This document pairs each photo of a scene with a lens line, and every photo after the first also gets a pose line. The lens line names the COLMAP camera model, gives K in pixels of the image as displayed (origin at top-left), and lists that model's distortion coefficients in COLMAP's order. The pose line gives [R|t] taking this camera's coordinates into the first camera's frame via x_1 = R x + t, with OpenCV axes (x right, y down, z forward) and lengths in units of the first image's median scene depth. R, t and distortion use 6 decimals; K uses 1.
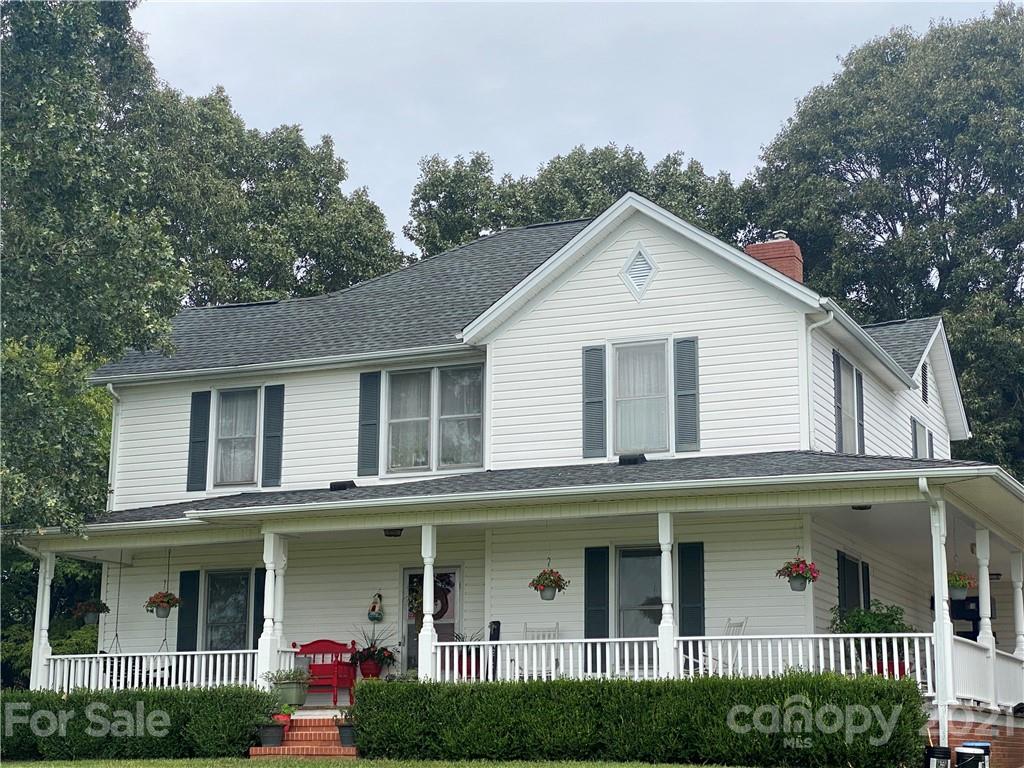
lens RADIAL K [[1778.0, 0, 512.1], [0, 1778.0, 382.8], [0, 0, 1]] dist [0.041945, 0.000000]
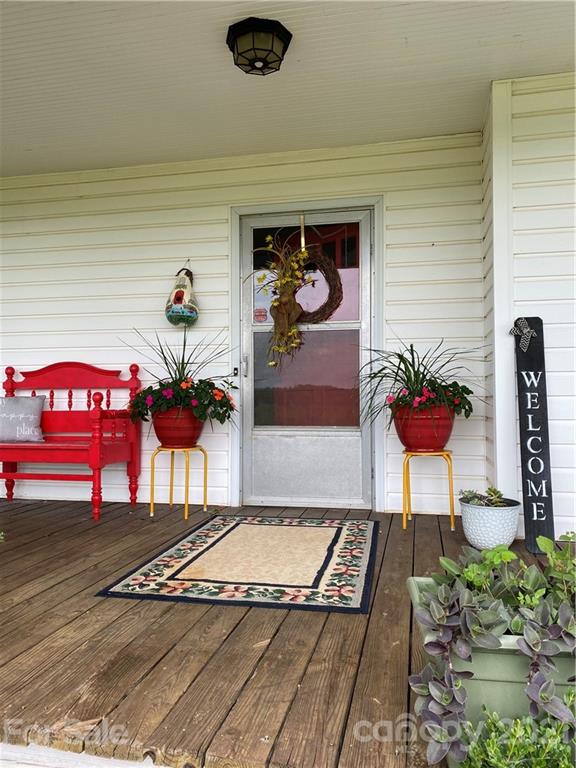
lens RADIAL K [[591.2, 0, 290.2], [0, 591.2, 383.6], [0, 0, 1]] dist [0.029961, -0.010499]
pose [[0.978216, -0.000596, 0.207590, -0.081416], [-0.036869, 0.983599, 0.176562, 0.120514], [-0.204291, -0.180369, 0.962150, 0.839311]]
